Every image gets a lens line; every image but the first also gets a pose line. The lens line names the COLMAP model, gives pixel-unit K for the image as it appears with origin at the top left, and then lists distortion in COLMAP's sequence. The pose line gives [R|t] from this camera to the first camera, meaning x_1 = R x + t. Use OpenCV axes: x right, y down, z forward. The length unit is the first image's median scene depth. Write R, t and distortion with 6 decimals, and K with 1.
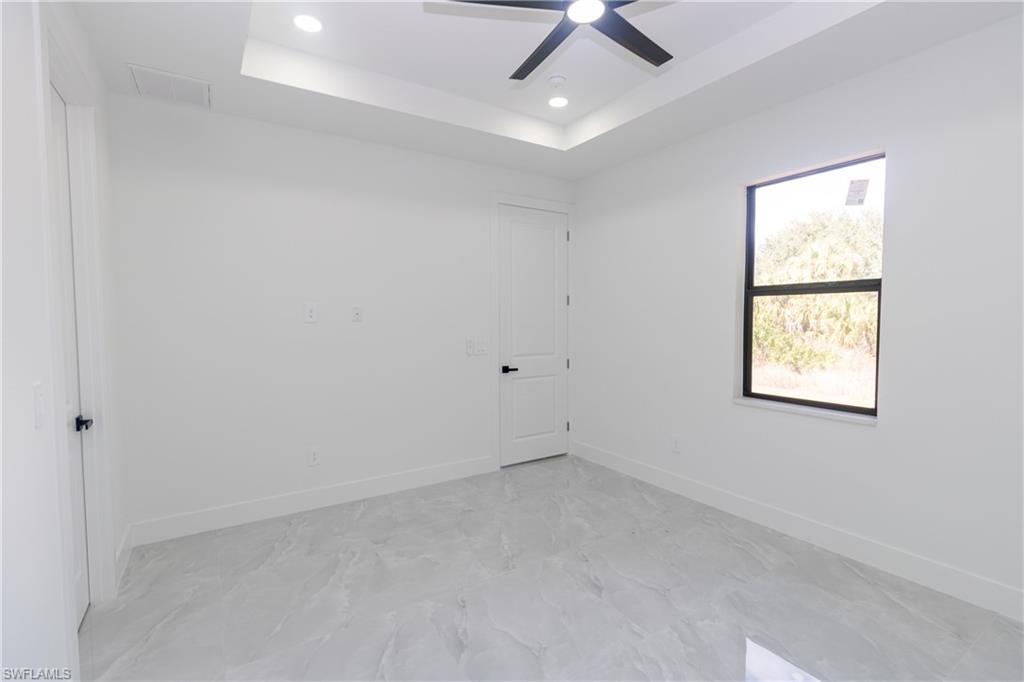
lens RADIAL K [[470.5, 0, 514.0], [0, 470.5, 340.9], [0, 0, 1]] dist [0.002644, 0.000851]
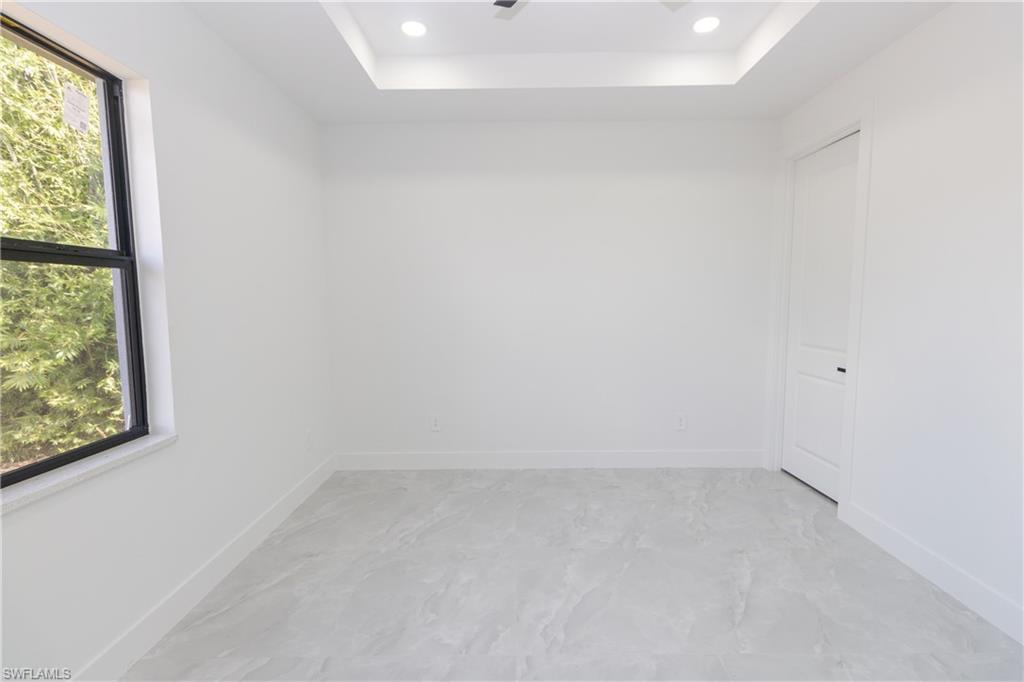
lens RADIAL K [[470.5, 0, 514.0], [0, 470.5, 340.9], [0, 0, 1]] dist [0.002644, 0.000851]
pose [[-0.834161, -0.037571, 0.550240, -0.130438], [0.048568, 0.988797, 0.141145, -0.066911], [-0.549379, 0.144462, -0.822991, 1.248933]]
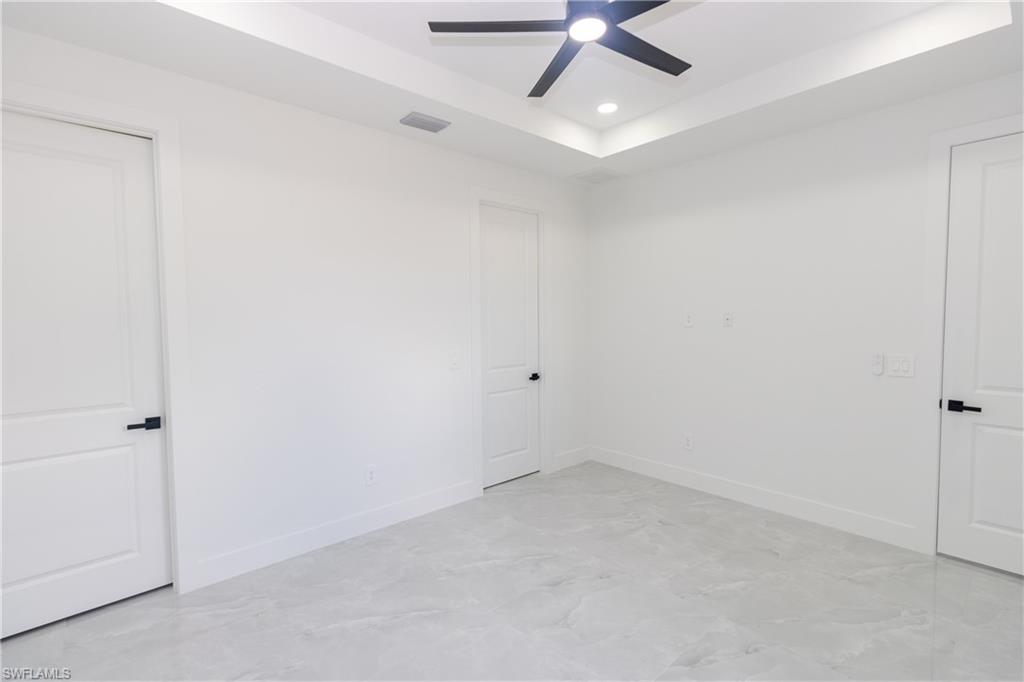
lens RADIAL K [[462.5, 0, 520.4], [0, 462.5, 340.5], [0, 0, 1]] dist [0.001660, 0.000443]
pose [[0.168304, 0.046351, -0.984645, 0.778438], [-0.051010, 0.997965, 0.038259, -0.033007], [0.984414, 0.043787, 0.170326, 0.493861]]
